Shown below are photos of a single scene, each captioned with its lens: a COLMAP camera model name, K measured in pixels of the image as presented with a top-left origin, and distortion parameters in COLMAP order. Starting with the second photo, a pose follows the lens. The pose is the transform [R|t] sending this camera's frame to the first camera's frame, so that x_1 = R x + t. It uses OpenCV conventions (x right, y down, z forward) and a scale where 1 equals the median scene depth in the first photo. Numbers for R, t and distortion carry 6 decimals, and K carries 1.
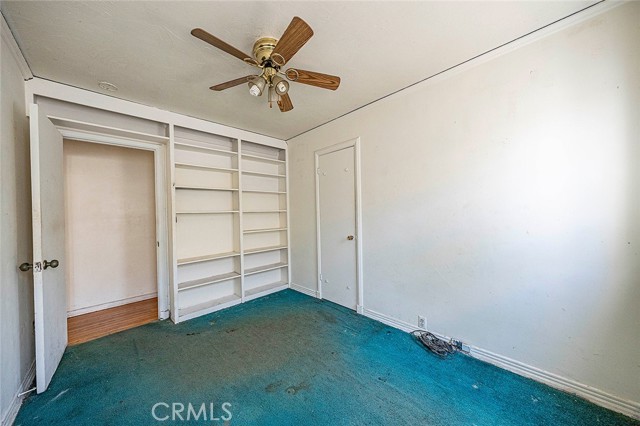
lens RADIAL K [[215.5, 0, 318.7], [0, 215.5, 213.6], [0, 0, 1]] dist [0.000171, 0.000042]
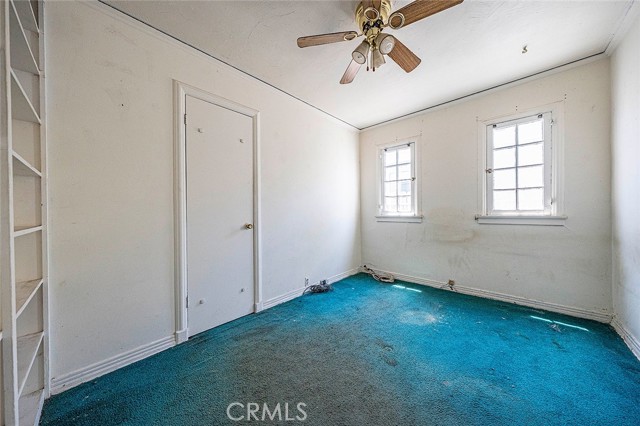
lens RADIAL K [[215.5, 0, 317.3], [0, 215.5, 211.8], [0, 0, 1]] dist [0.000171, 0.000042]
pose [[-0.037163, 0.016526, 0.999173, -0.707299], [0.012552, 0.999792, -0.016070, 0.076754], [-0.999230, 0.011945, -0.037362, 0.800508]]
